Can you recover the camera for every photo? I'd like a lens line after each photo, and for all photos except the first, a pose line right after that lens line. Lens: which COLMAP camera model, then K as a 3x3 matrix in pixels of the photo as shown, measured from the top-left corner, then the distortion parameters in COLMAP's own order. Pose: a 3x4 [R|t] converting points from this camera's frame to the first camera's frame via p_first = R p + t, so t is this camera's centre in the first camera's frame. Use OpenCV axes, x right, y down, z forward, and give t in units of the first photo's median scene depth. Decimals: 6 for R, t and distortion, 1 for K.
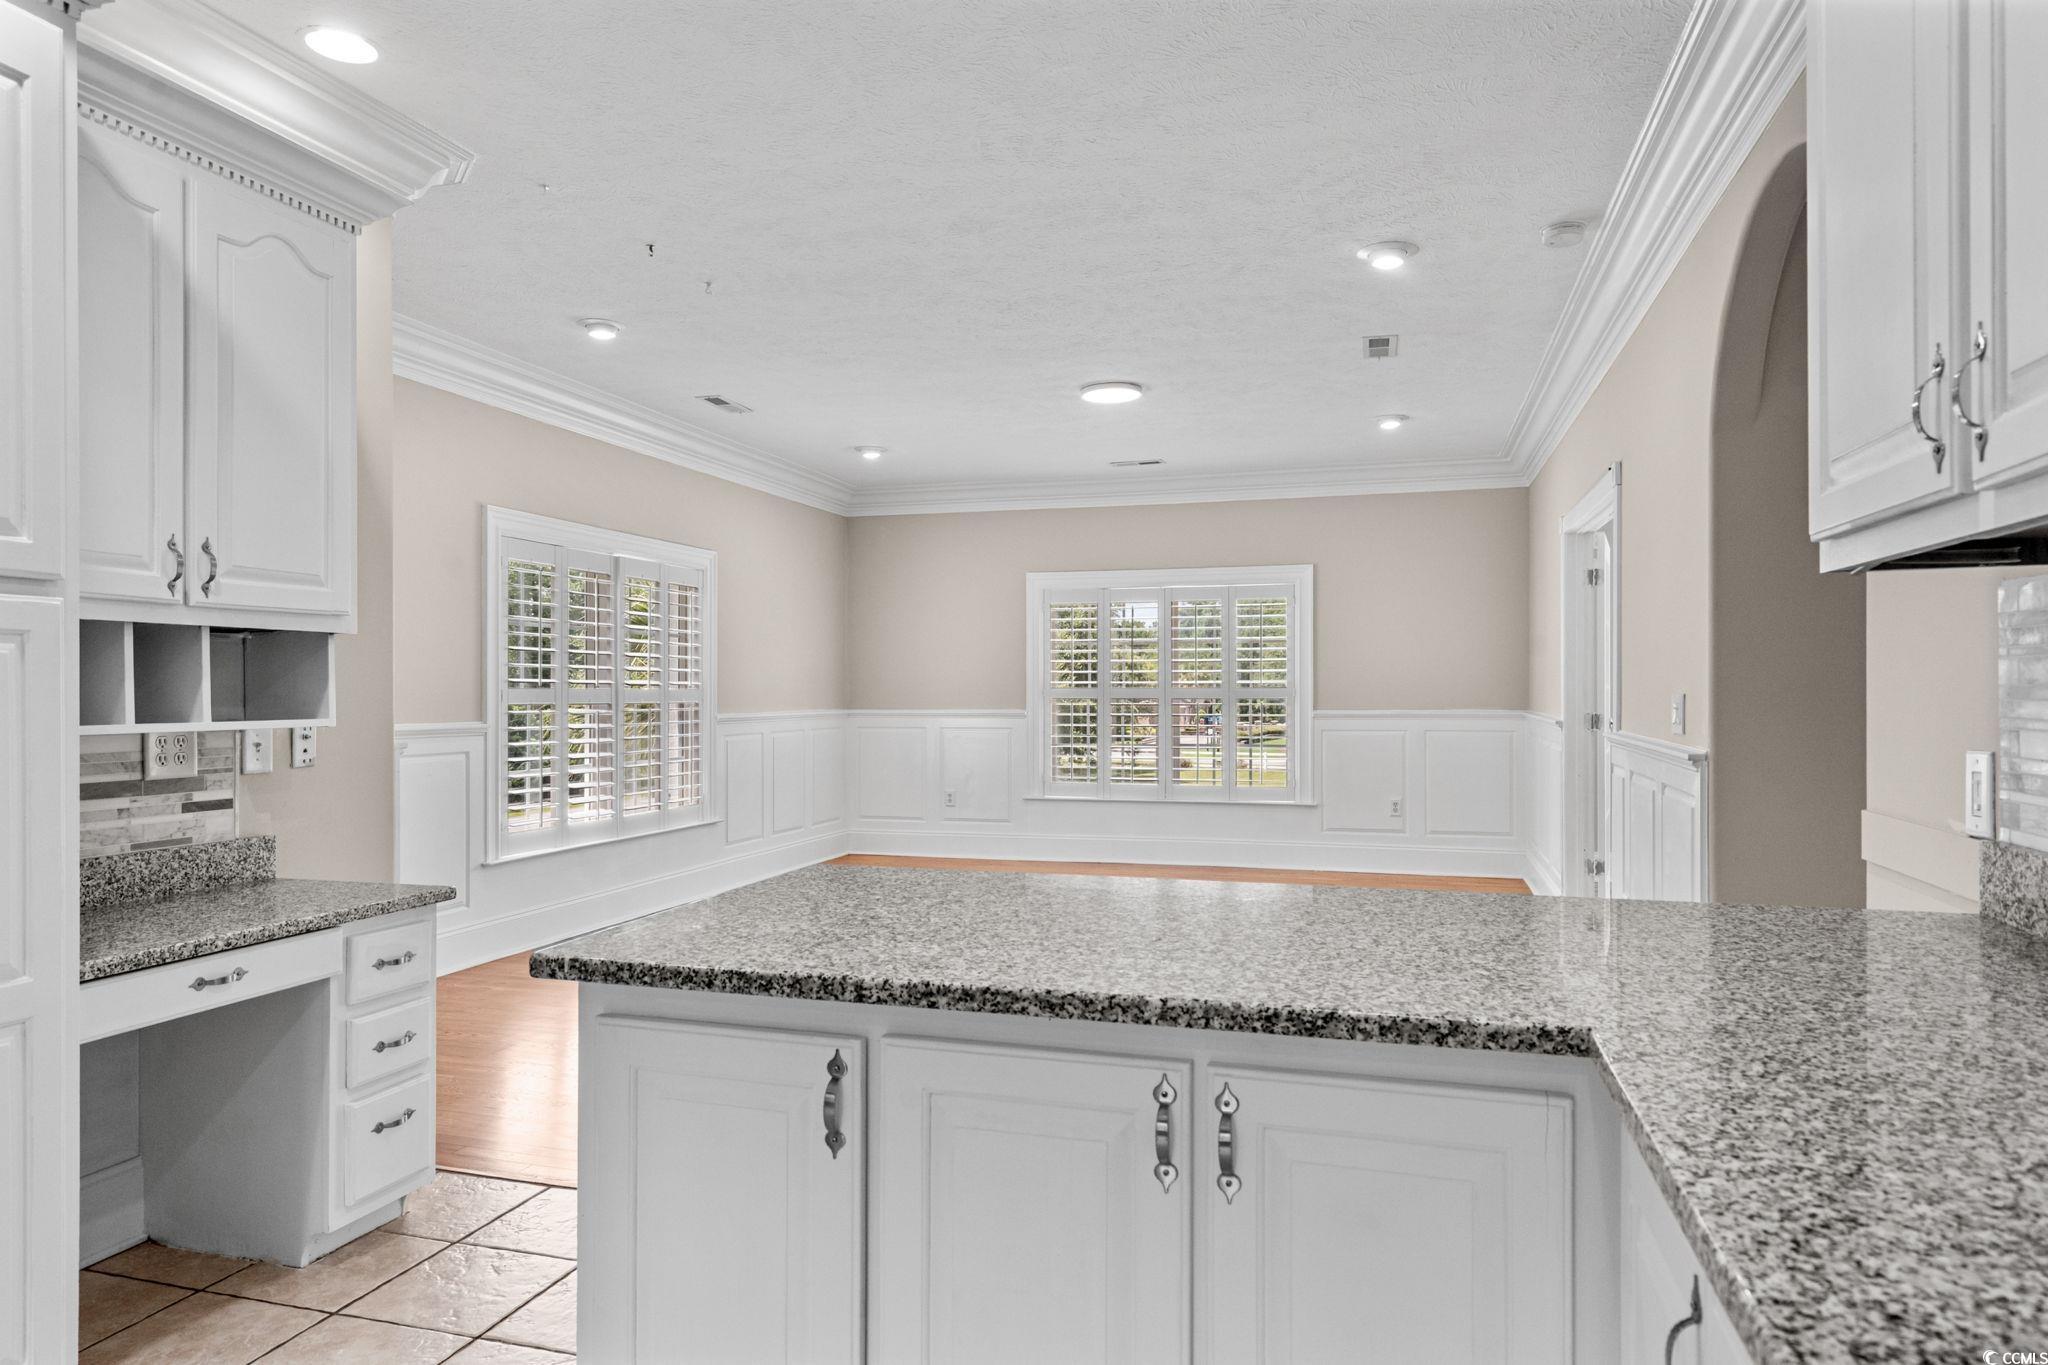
lens RADIAL K [[1266.1, 0, 1026.0], [0, 1266.1, 690.4], [0, 0, 1]] dist [0.006236, 0.001597]
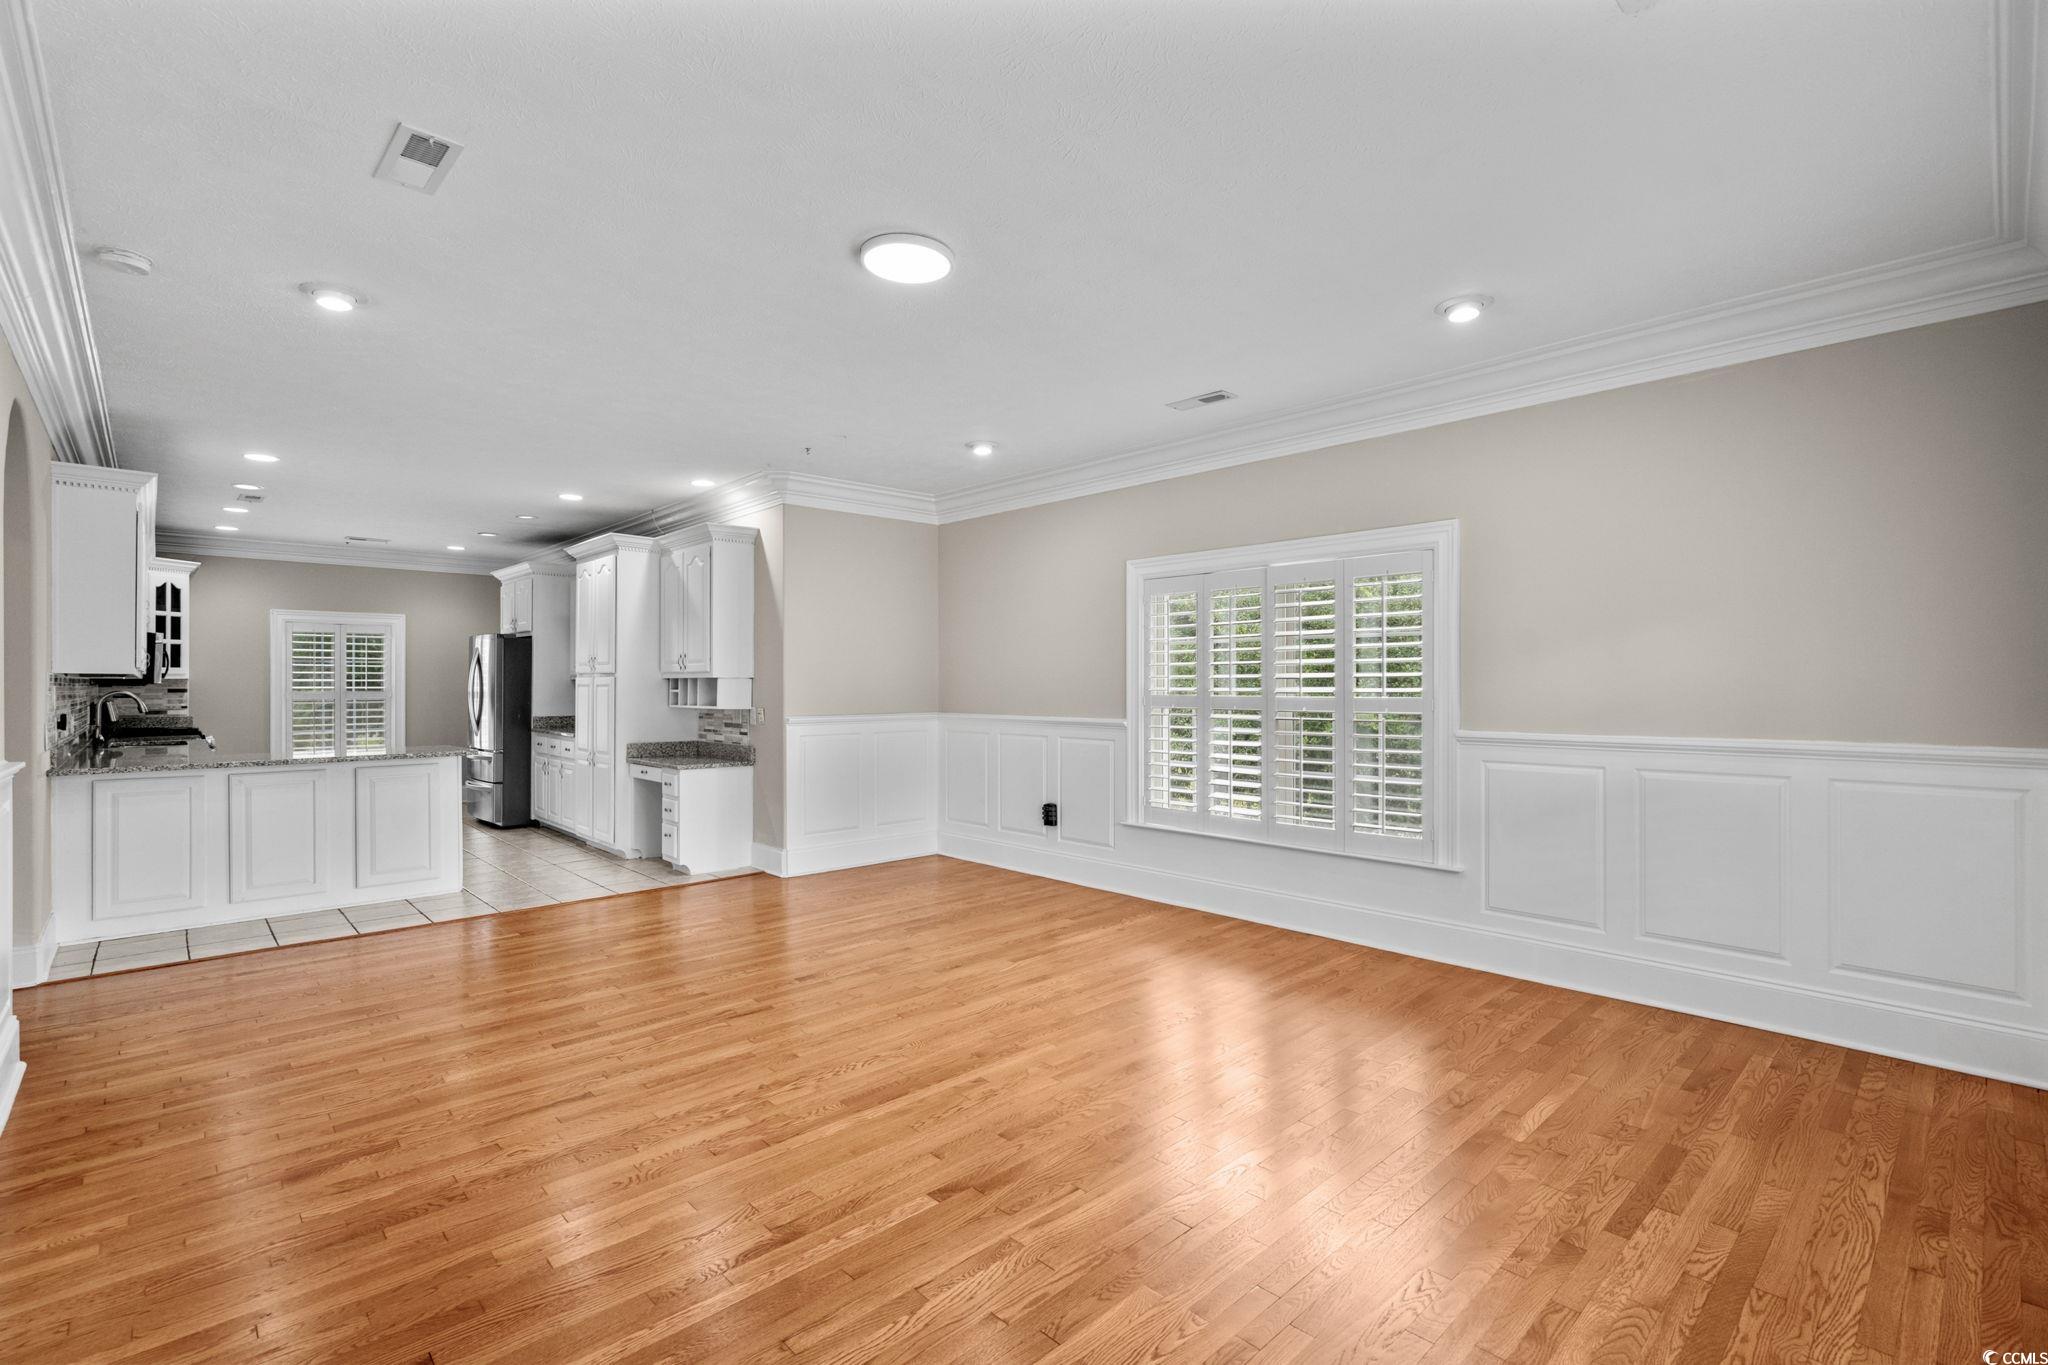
lens RADIAL K [[929.1, 0, 1024.0], [0, 929.1, 682.5], [0, 0, 1]] dist [-0.000560, 0.000202]
pose [[-0.508938, 0.000736, -0.860803, 0.444259], [0.003975, 0.999991, -0.001495, -0.012788], [0.860794, -0.004183, -0.508937, 1.268797]]
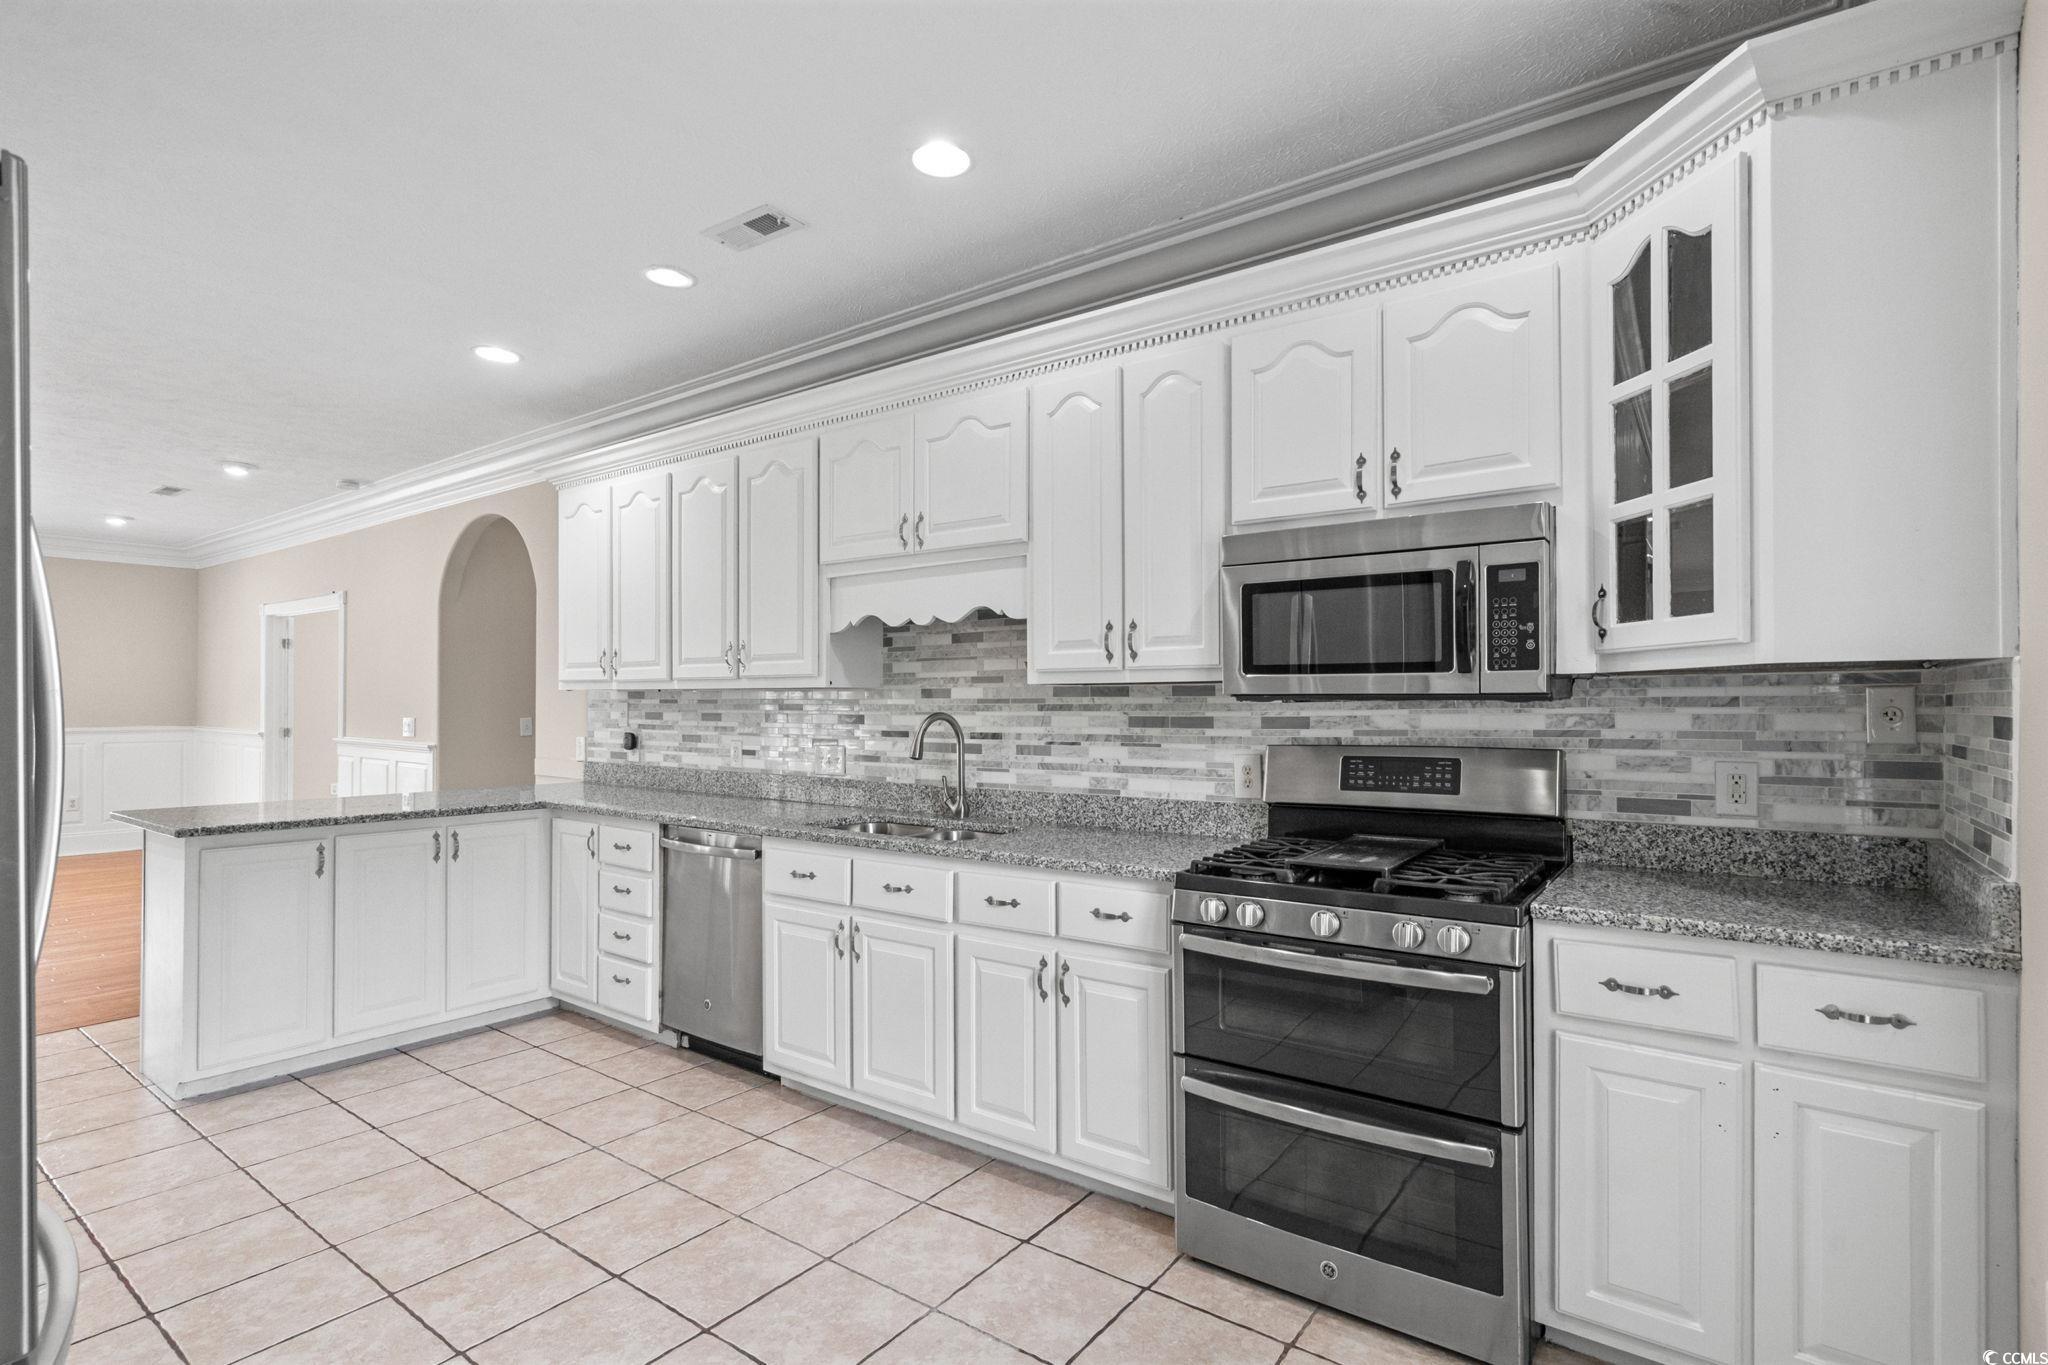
lens RADIAL K [[971.5, 0, 1033.0], [0, 971.5, 700.3], [0, 0, 1]] dist [-0.002349, 0.000347]
pose [[0.335015, 0.005526, 0.942197, -0.403423], [-0.002711, 0.999984, -0.004901, -0.013114], [-0.942209, -0.000913, 0.335025, -0.320409]]
